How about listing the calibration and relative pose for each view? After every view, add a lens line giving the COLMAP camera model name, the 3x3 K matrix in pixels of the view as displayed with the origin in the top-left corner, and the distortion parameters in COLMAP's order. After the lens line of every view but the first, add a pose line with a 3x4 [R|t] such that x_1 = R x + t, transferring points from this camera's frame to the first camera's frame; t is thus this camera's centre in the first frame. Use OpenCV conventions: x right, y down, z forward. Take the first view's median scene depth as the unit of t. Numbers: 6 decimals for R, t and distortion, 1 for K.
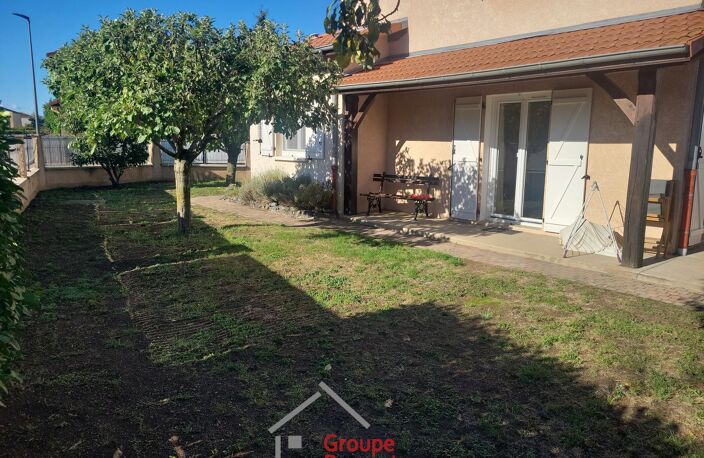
lens RADIAL K [[521.4, 0, 352.0], [0, 521.4, 223.1], [0, 0, 1]] dist [0.030009, -0.001604]
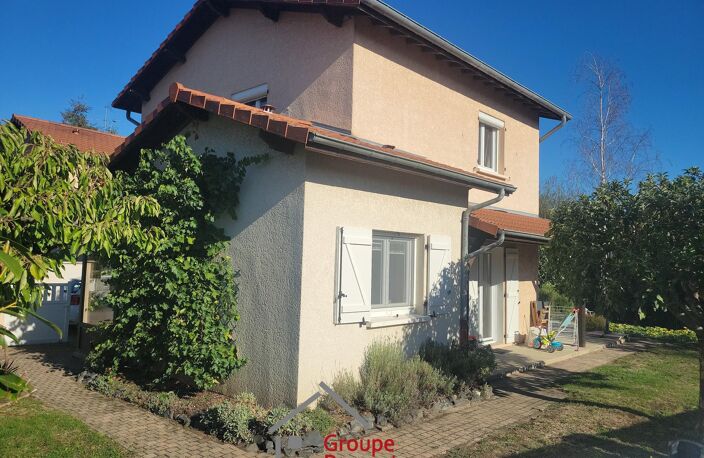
lens RADIAL K [[521.4, 0, 352.0], [0, 521.4, 223.1], [0, 0, 1]] dist [0.030009, -0.001604]
pose [[-0.114626, 0.051452, 0.992075, -0.908438], [0.113180, 0.992832, -0.038414, -0.266099], [-0.986940, 0.107880, -0.119628, 1.360112]]
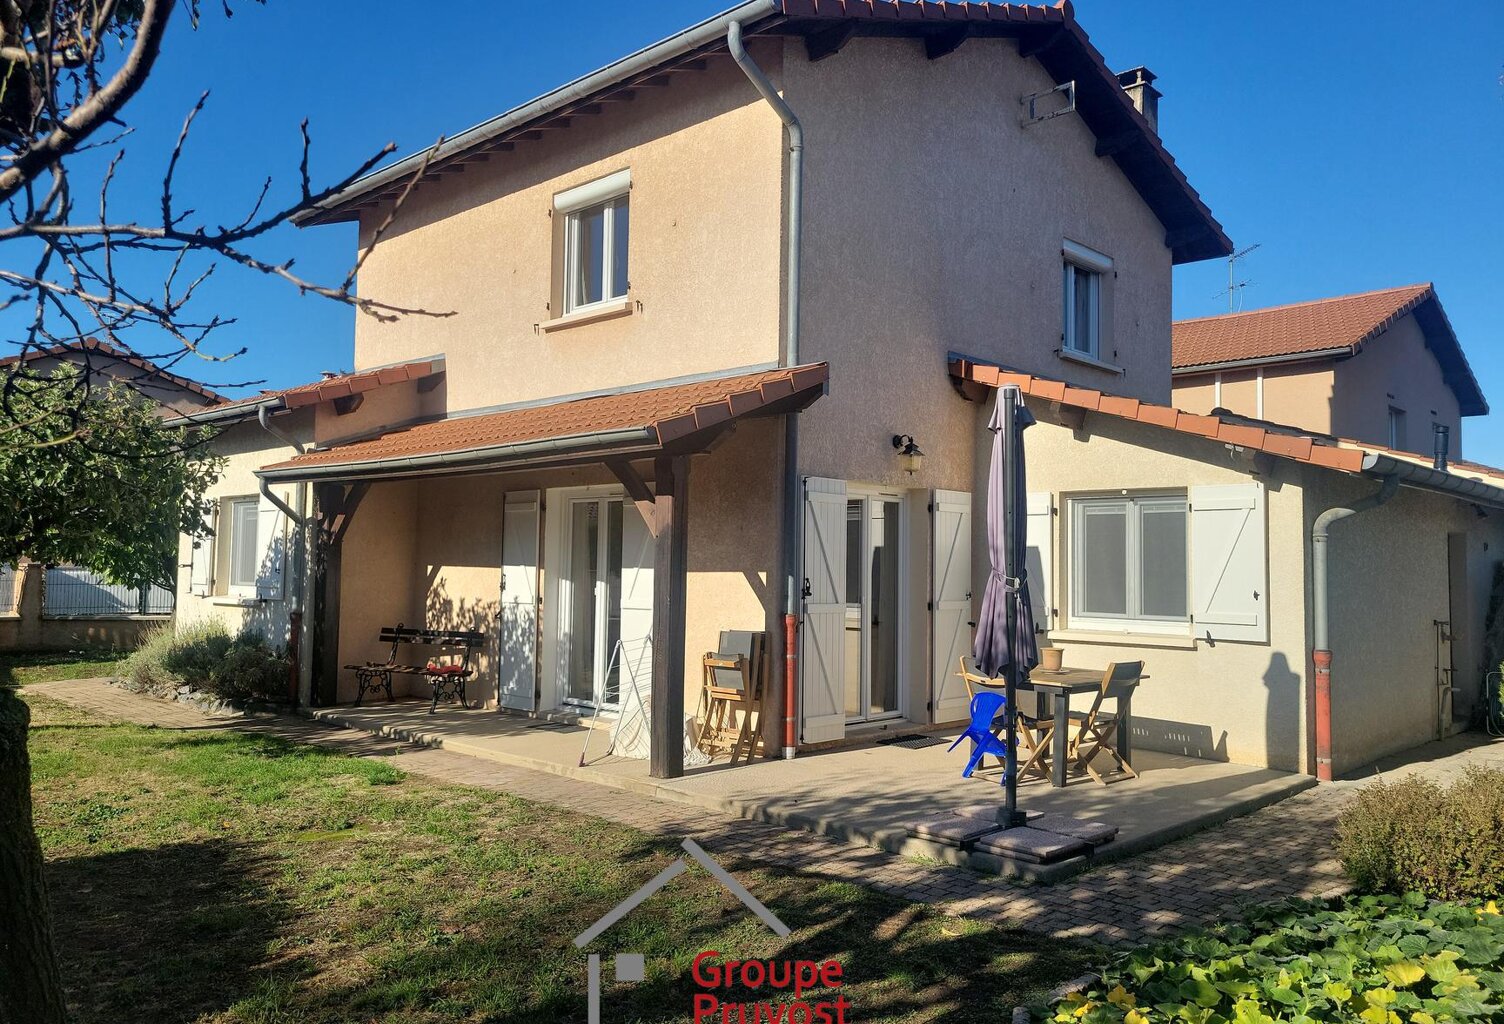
lens RADIAL K [[1119.2, 0, 753.3], [0, 1119.2, 495.7], [0, 0, 1]] dist [0.047030, -0.006479]
pose [[0.993603, 0.010147, 0.112477, 0.324338], [0.014707, 0.975847, -0.217958, 0.034087], [-0.111972, 0.218218, 0.969455, -0.209223]]
